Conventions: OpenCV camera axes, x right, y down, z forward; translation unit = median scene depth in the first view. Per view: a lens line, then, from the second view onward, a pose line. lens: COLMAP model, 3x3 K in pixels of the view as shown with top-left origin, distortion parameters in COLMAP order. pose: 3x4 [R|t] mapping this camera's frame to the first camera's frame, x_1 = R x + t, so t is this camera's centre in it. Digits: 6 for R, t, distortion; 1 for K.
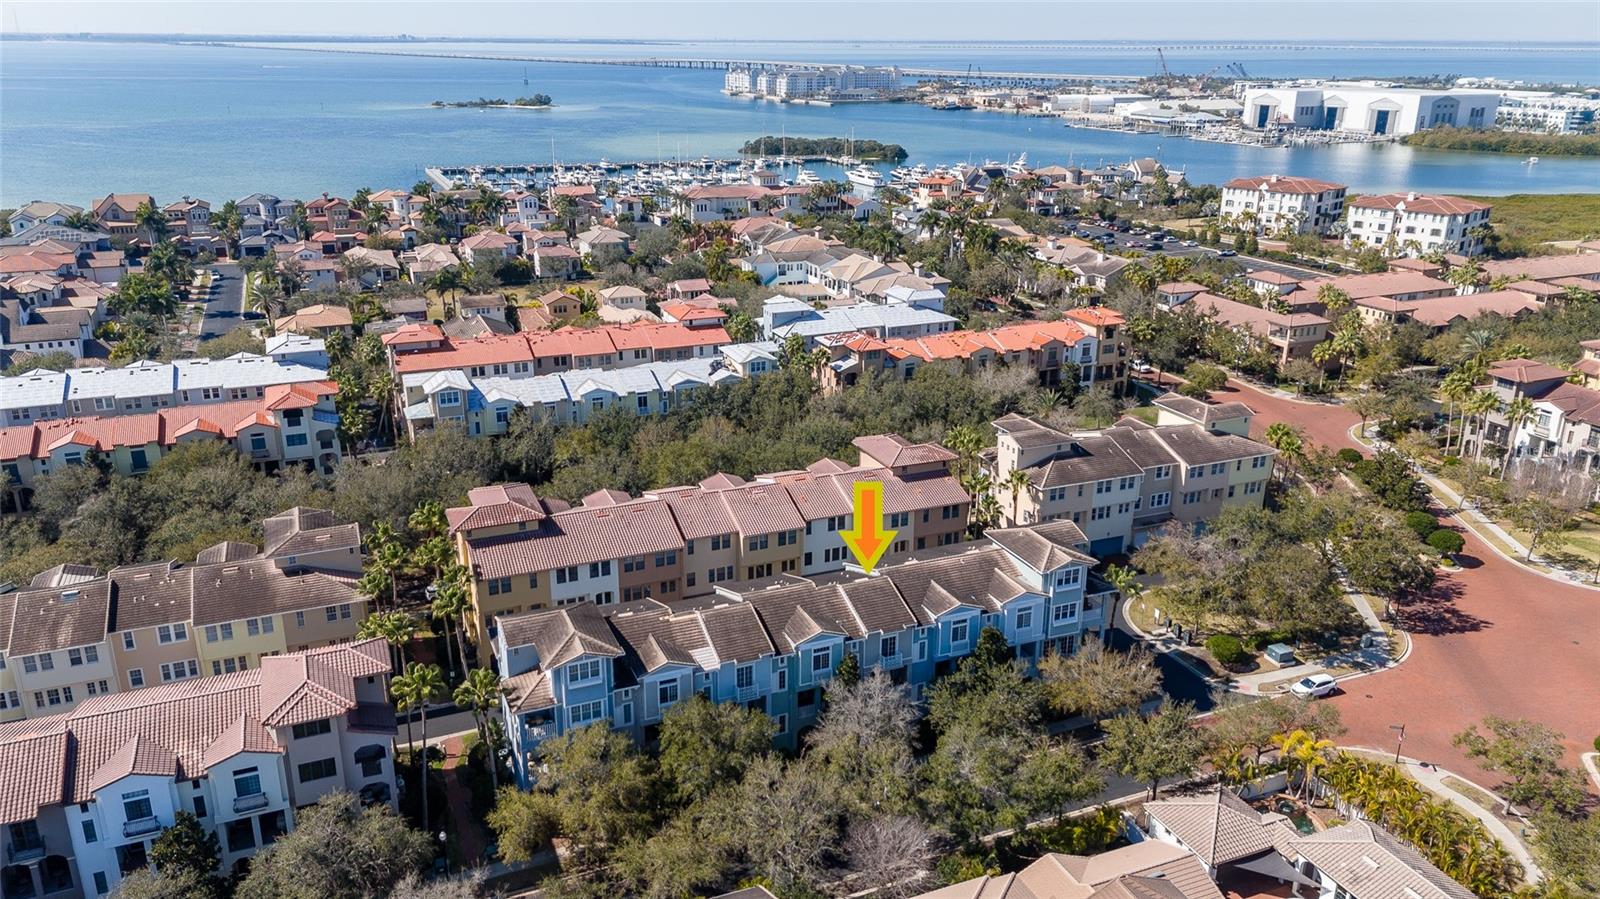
lens RADIAL K [[1182.8, 0, 800.0], [0, 1182.8, 449.5], [0, 0, 1]] dist [0.079345, -0.074463]
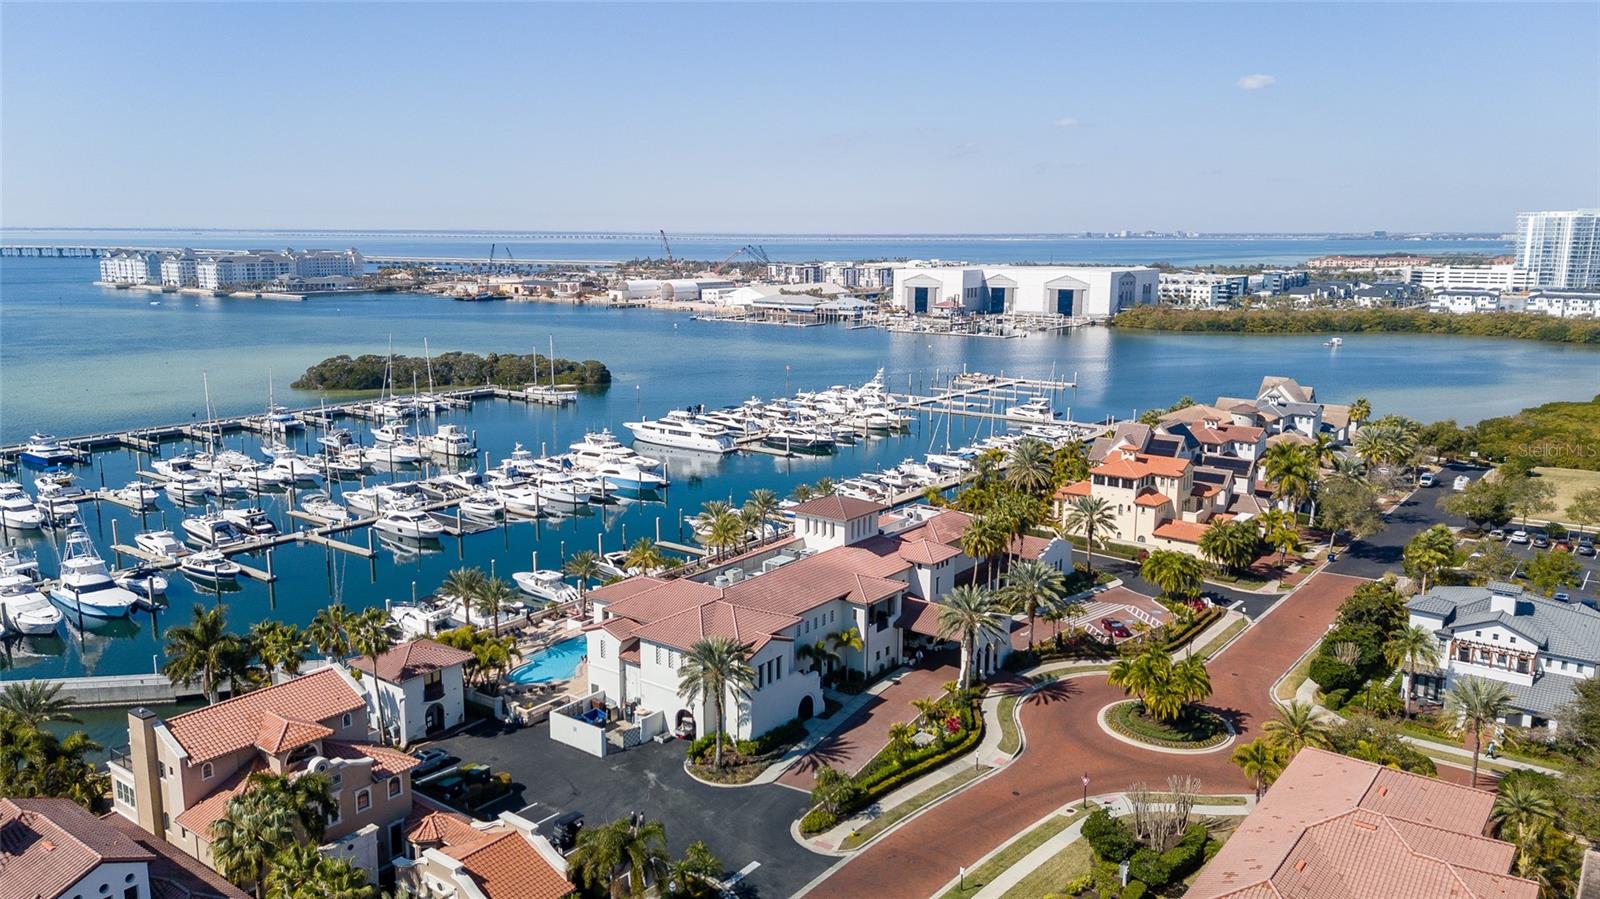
lens RADIAL K [[1182.8, 0, 800.0], [0, 1182.8, 449.5], [0, 0, 1]] dist [0.079345, -0.074463]
pose [[0.872998, -0.092281, 0.478915, -0.069300], [0.162147, 0.980998, -0.106547, -0.076482], [-0.459982, 0.170670, 0.871372, 0.254891]]
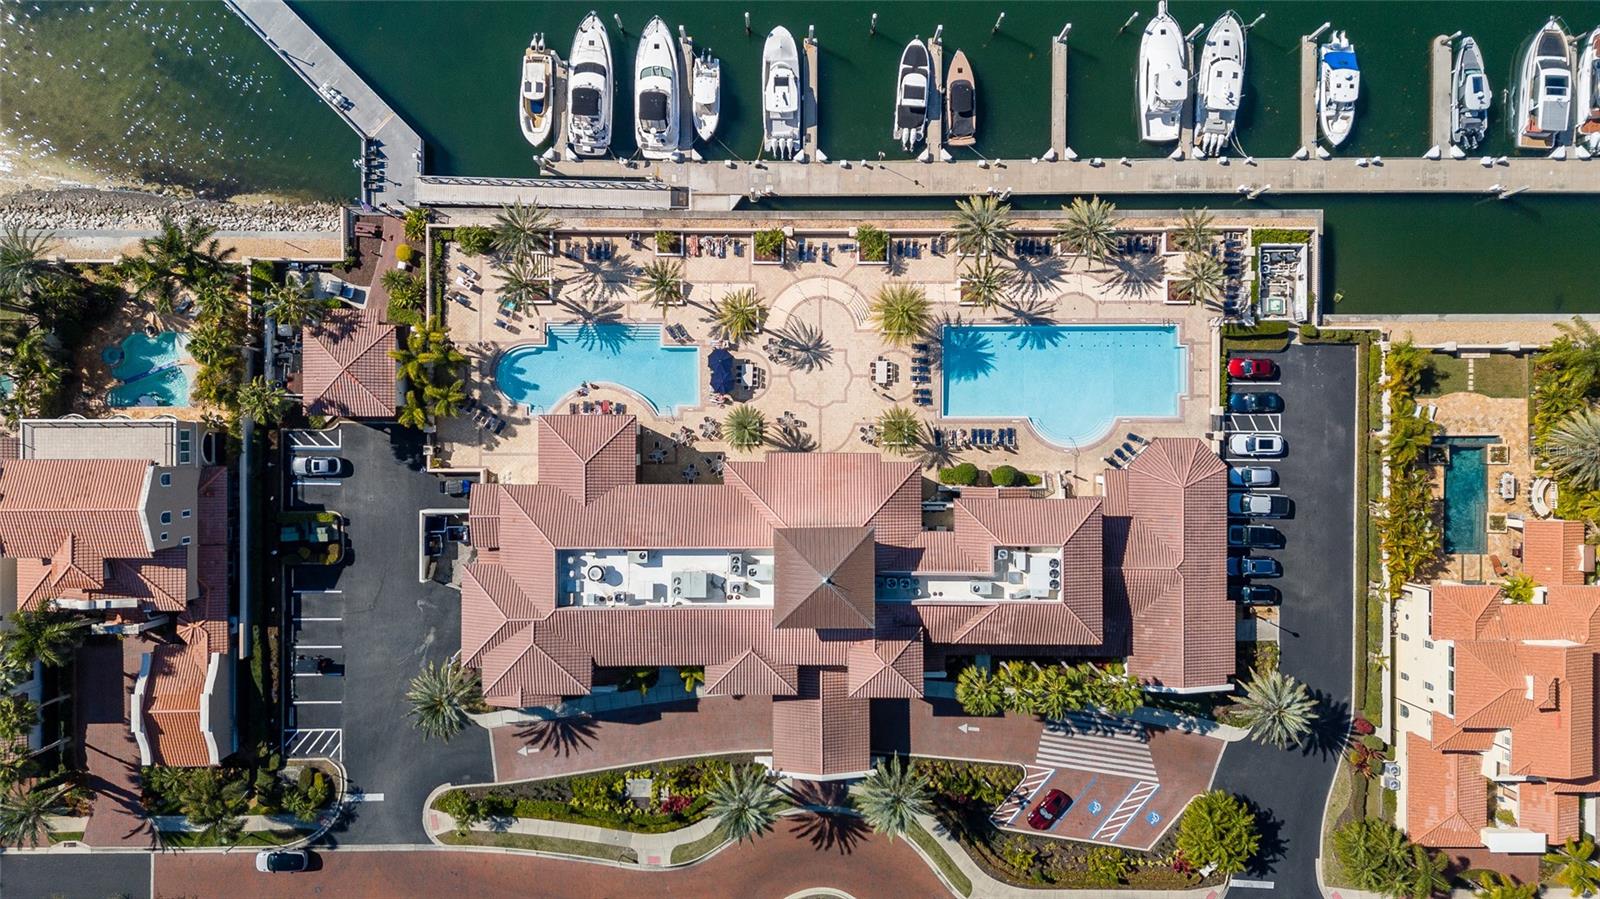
lens RADIAL K [[1182.8, 0, 800.0], [0, 1182.8, 449.5], [0, 0, 1]] dist [0.079345, -0.074463]
pose [[0.915029, 0.403160, 0.013569, -0.006981], [-0.141171, 0.288536, 0.947005, -0.188057], [0.377879, -0.868452, 0.320933, 0.351872]]
